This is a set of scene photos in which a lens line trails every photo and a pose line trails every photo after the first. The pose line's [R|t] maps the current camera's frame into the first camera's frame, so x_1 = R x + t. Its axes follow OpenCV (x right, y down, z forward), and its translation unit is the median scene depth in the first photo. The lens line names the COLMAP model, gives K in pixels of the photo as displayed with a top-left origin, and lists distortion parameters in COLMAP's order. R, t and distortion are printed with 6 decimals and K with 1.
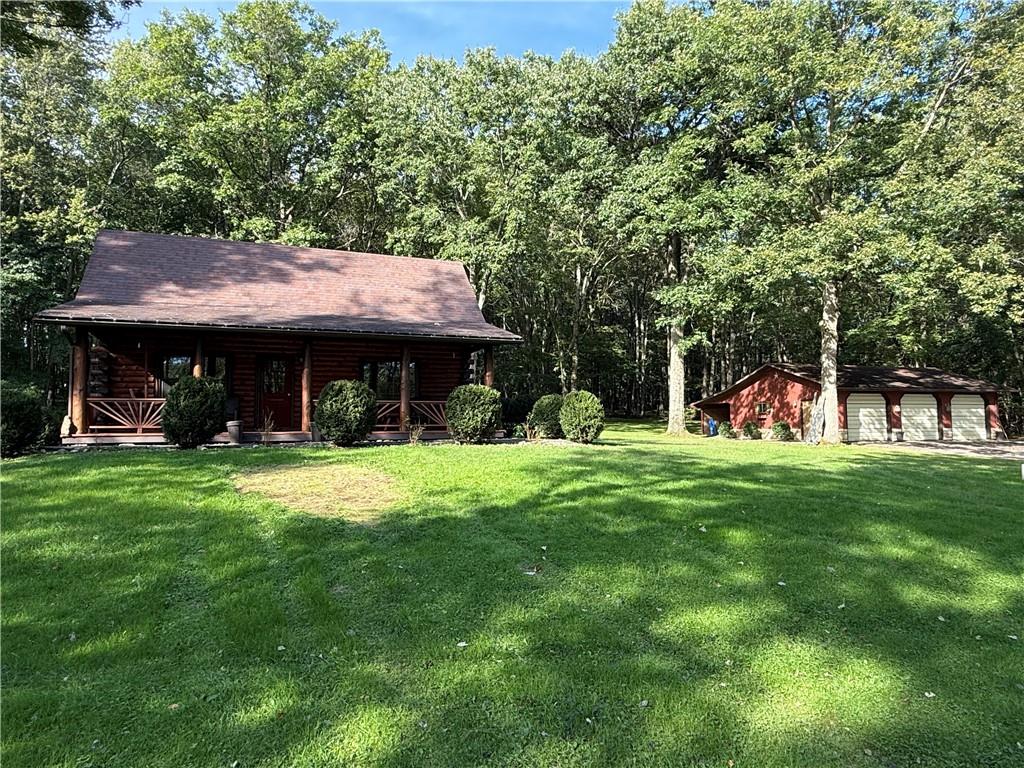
lens RADIAL K [[653.9, 0, 513.2], [0, 653.9, 385.4], [0, 0, 1]] dist [0.009624, -0.002395]
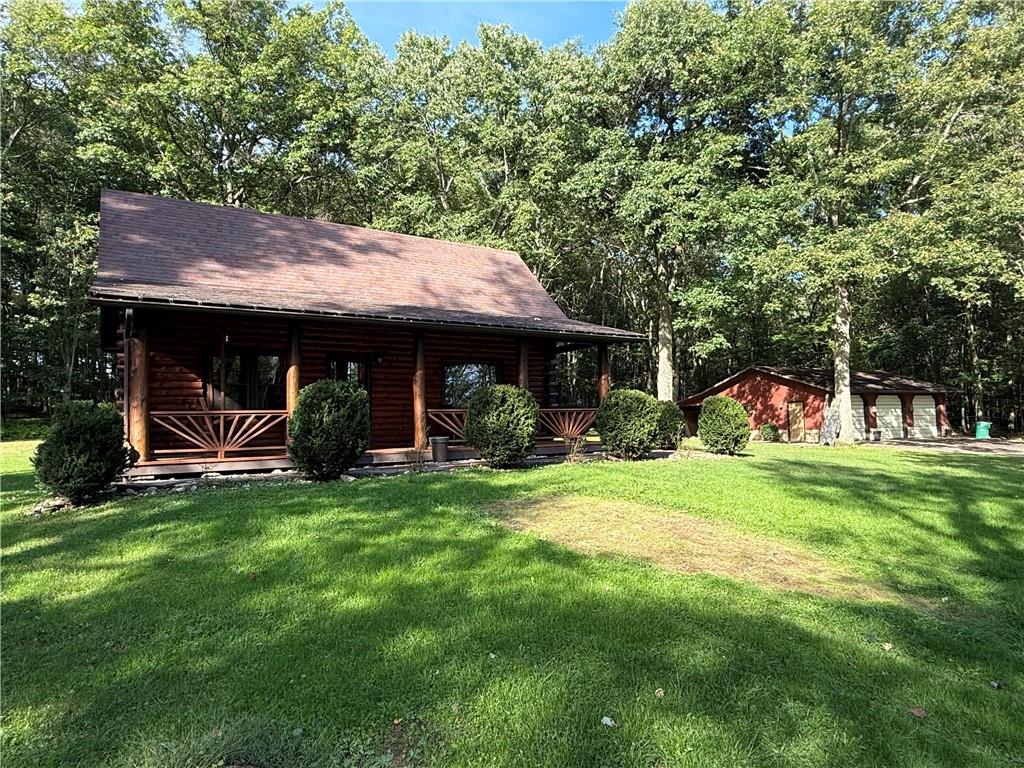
lens RADIAL K [[631.7, 0, 511.6], [0, 631.7, 386.0], [0, 0, 1]] dist [-0.001264, 0.009564]
pose [[0.982973, -0.004174, 0.183701, -0.204464], [0.004890, 0.999982, -0.003446, -0.002102], [-0.183683, 0.004285, 0.982976, 0.130666]]
